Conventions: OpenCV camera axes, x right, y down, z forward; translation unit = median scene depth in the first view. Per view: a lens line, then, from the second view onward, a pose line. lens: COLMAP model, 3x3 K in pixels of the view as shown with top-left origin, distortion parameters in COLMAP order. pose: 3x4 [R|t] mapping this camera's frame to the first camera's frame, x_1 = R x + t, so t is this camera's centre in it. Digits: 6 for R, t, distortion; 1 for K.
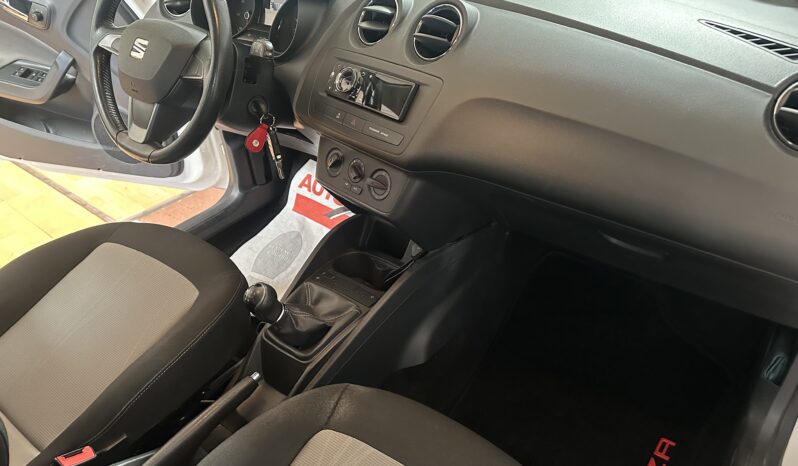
lens RADIAL K [[568.2, 0, 402.4], [0, 568.2, 238.9], [0, 0, 1]] dist [0.053259, -0.093145]
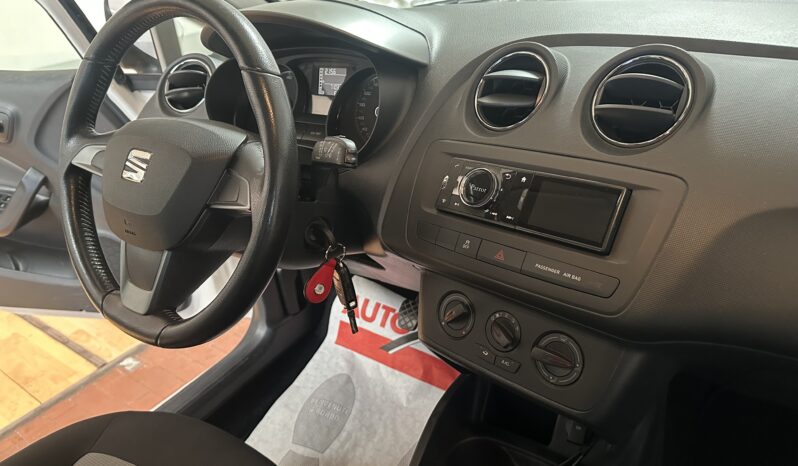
lens RADIAL K [[568.2, 0, 398.2], [0, 568.2, 234.1], [0, 0, 1]] dist [0.053259, -0.093145]
pose [[0.996244, -0.084916, 0.016932, -0.178720], [0.086428, 0.987085, -0.134882, -0.139187], [-0.005260, 0.135838, 0.990717, 0.362665]]
